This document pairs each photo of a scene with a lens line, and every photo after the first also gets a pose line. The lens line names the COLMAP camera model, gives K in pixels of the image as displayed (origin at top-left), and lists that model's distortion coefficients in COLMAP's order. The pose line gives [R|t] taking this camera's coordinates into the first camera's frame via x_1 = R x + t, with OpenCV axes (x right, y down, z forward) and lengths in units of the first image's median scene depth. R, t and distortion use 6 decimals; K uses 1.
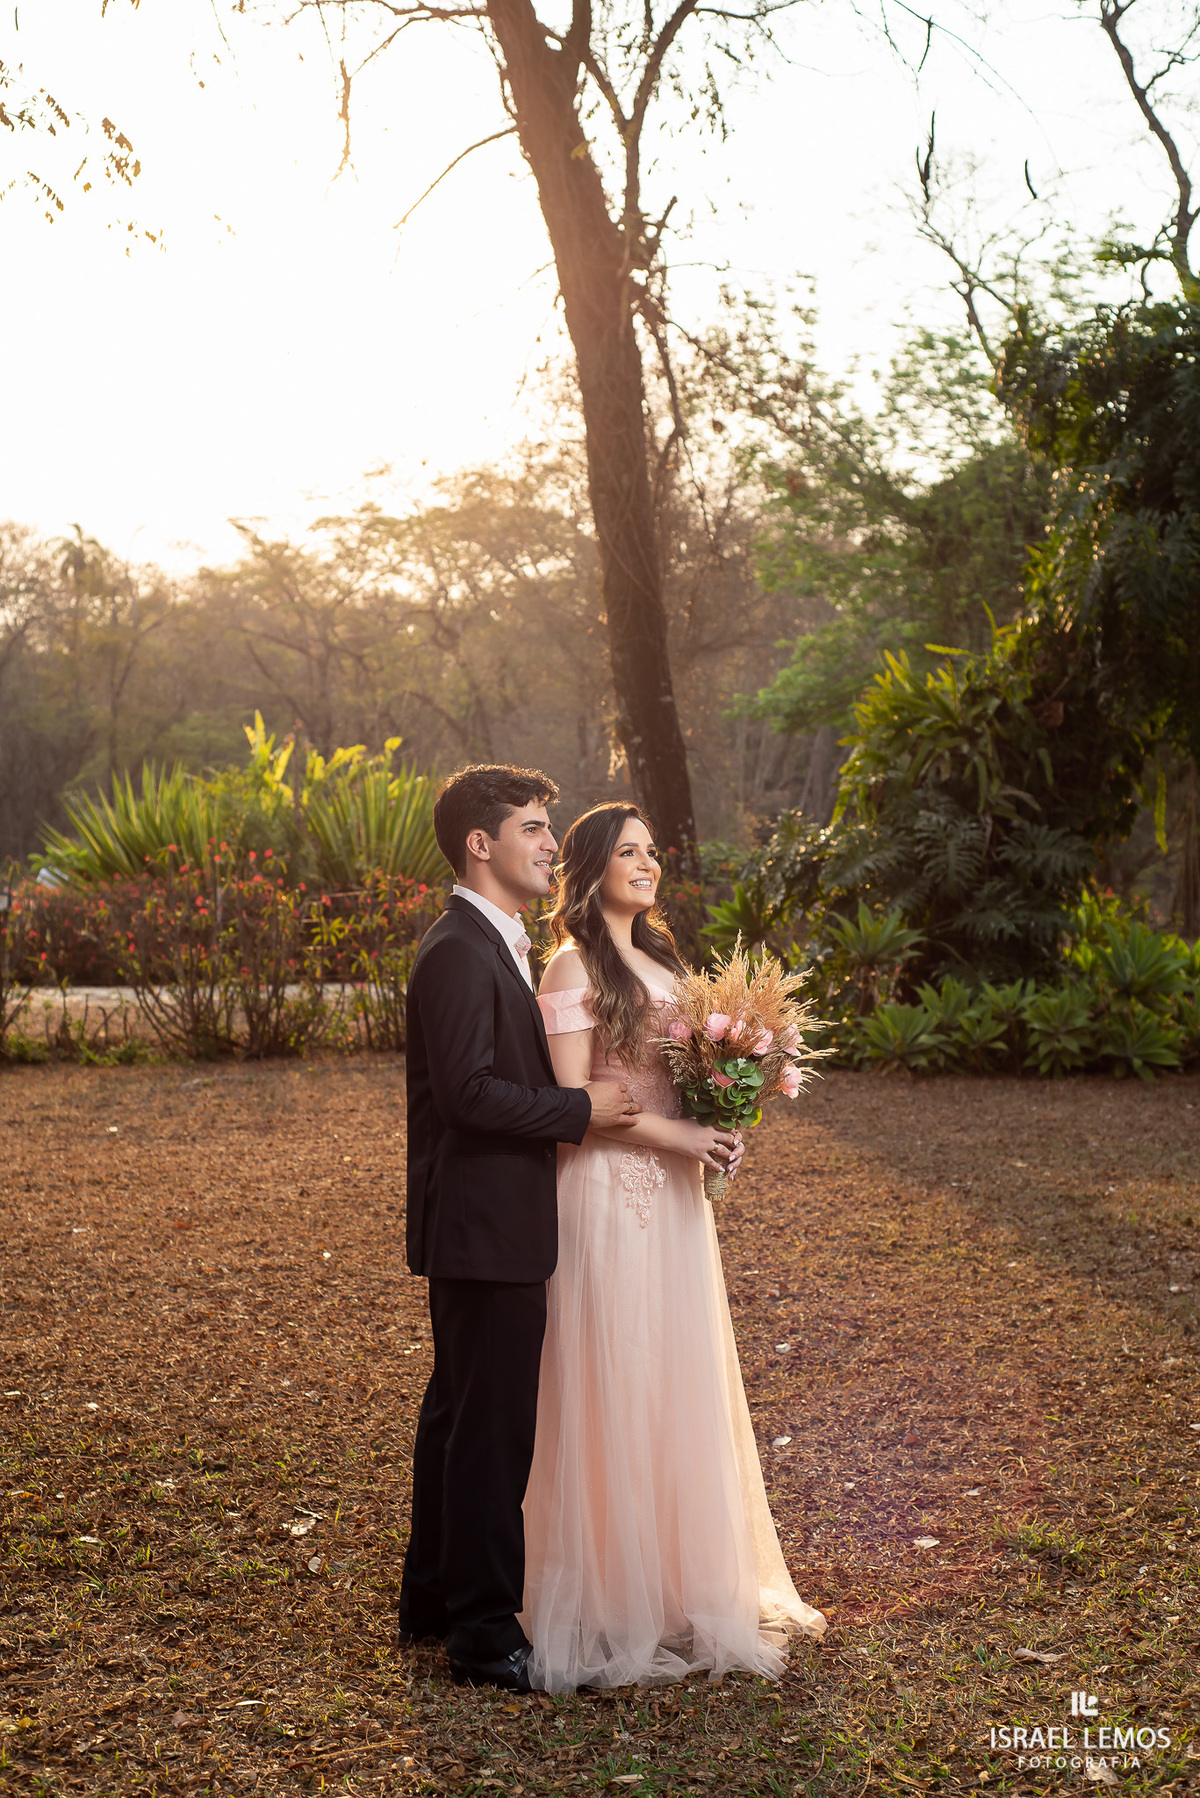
lens RADIAL K [[2777.3, 0, 596.0], [0, 2777.3, 829.5], [0, 0, 1]] dist [0.001654, -0.017887]
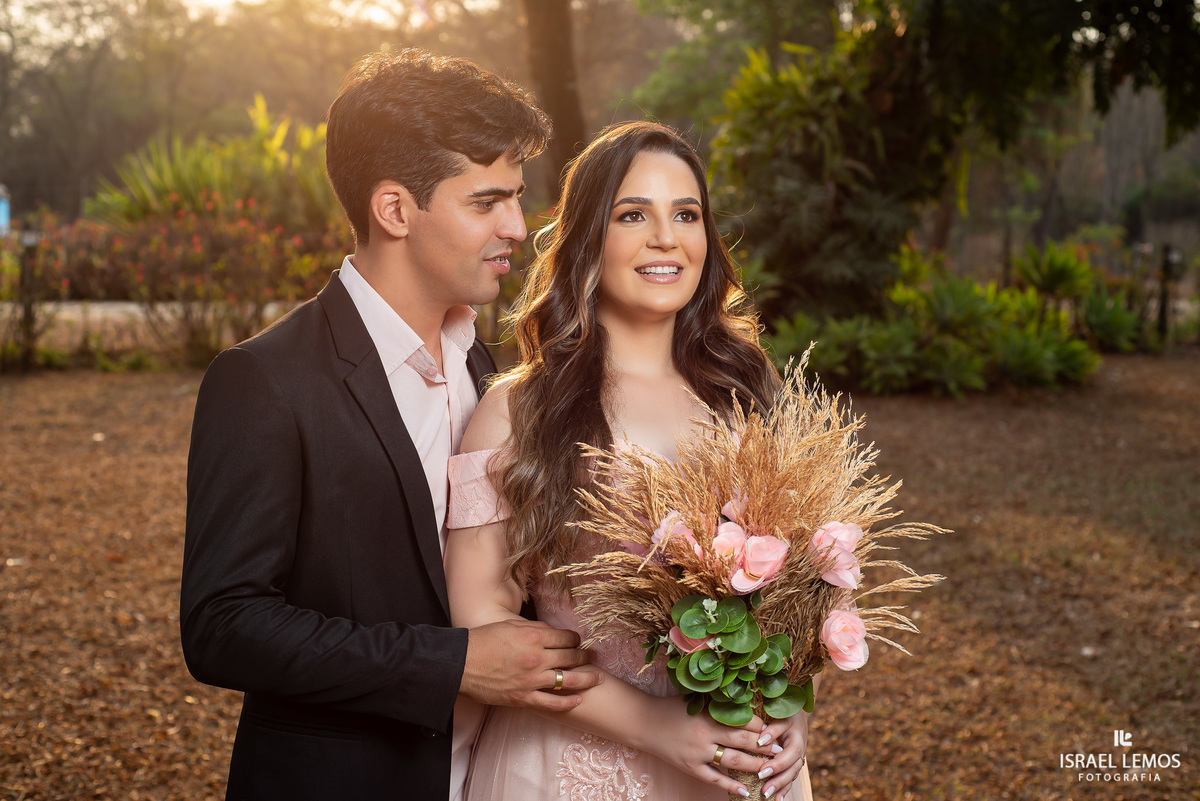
lens RADIAL K [[1743.1, 0, 600.0], [0, 1743.1, 400.5], [0, 0, 1]] dist [-0.019917, -0.024135]
pose [[0.998600, 0.012921, 0.051301, -0.001039], [-0.018882, 0.992897, 0.117471, 0.002372], [-0.049418, -0.118275, 0.991750, 0.229221]]
